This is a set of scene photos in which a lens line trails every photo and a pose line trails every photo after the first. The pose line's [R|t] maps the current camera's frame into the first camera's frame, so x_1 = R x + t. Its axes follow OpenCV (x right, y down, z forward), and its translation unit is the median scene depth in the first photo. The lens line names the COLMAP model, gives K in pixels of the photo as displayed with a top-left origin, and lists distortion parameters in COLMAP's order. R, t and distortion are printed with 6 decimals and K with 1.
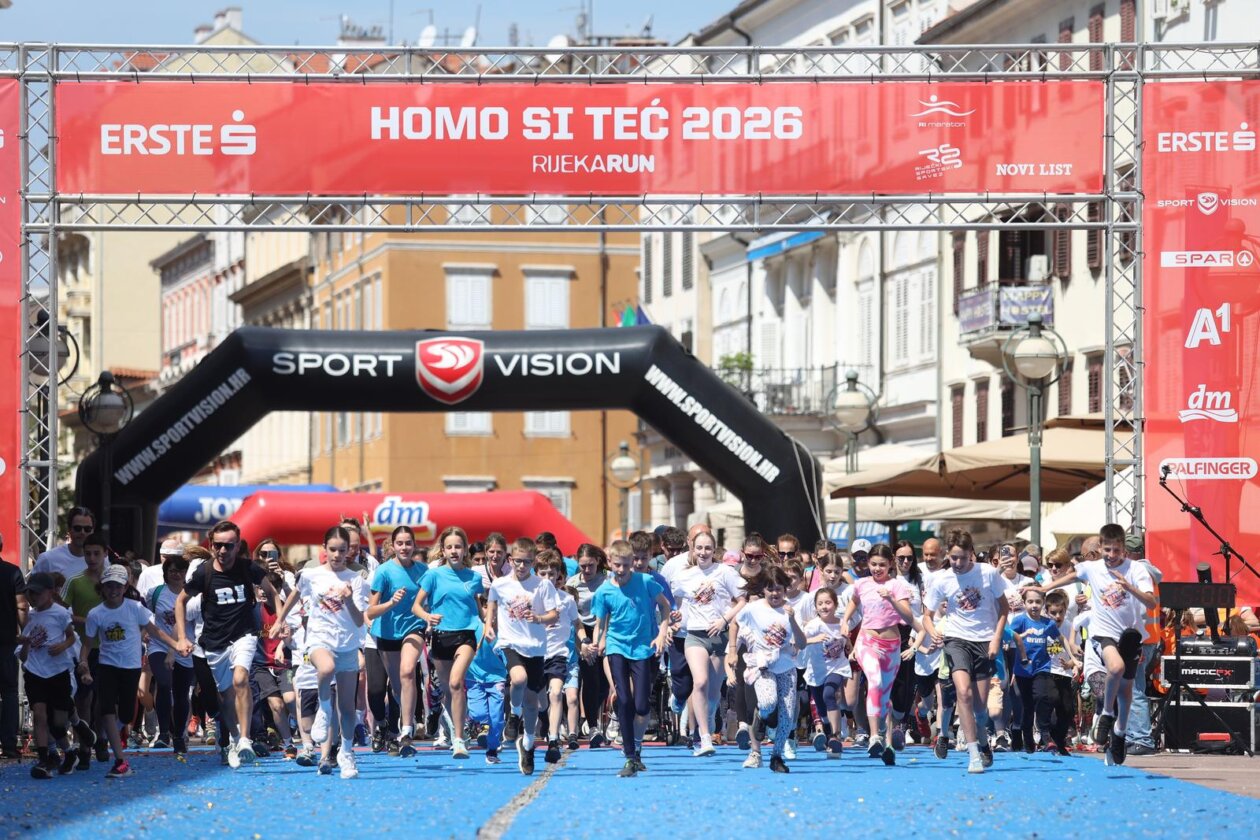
lens RADIAL K [[6142.7, 0, 630.0], [0, 6142.7, 420.0], [0, 0, 1]] dist [1.081927, 1.377398]
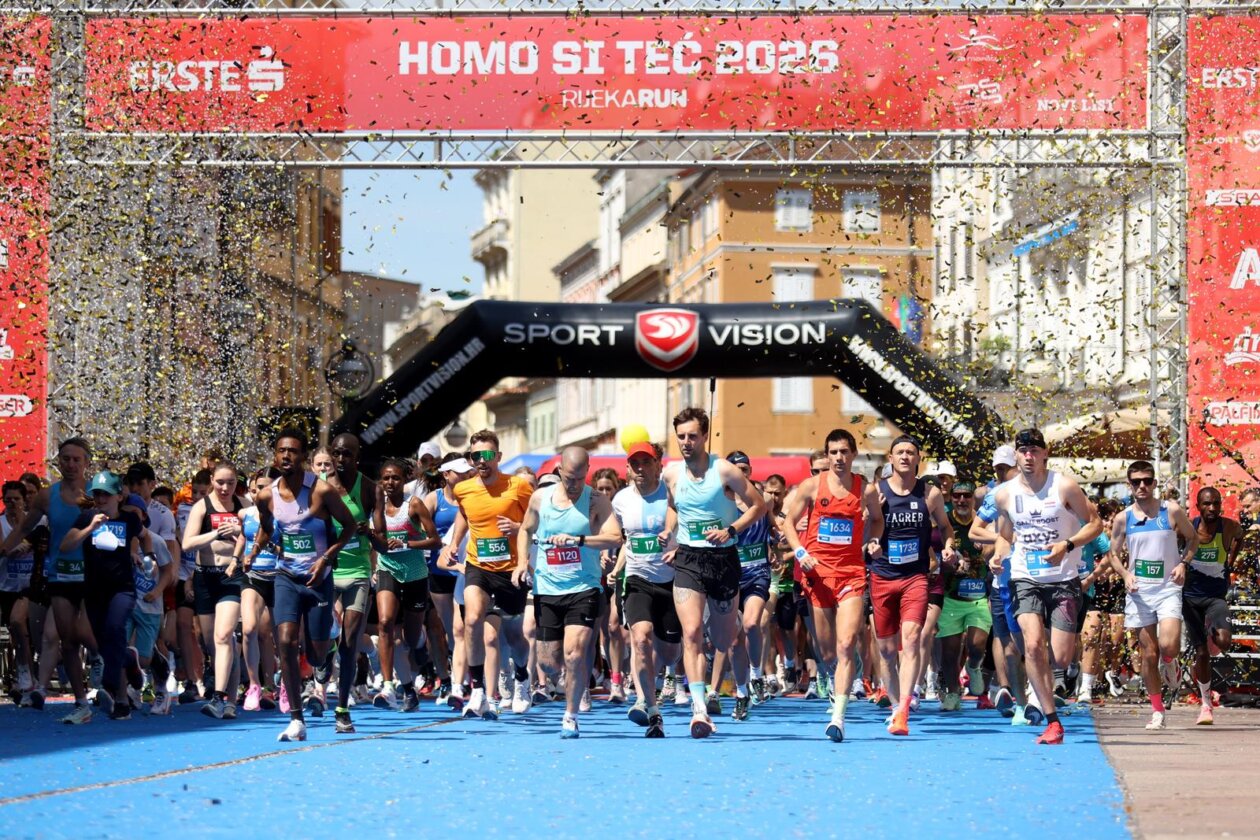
lens RADIAL K [[4958.5, 0, 686.3], [0, 4958.5, 417.4], [0, 0, 1]] dist [0.108413, -2.009305]
pose [[0.997170, 0.003636, -0.075086, 0.039253], [-0.003647, 0.999993, -0.000001, 0.005494], [0.075085, 0.000275, 0.997177, 0.135405]]
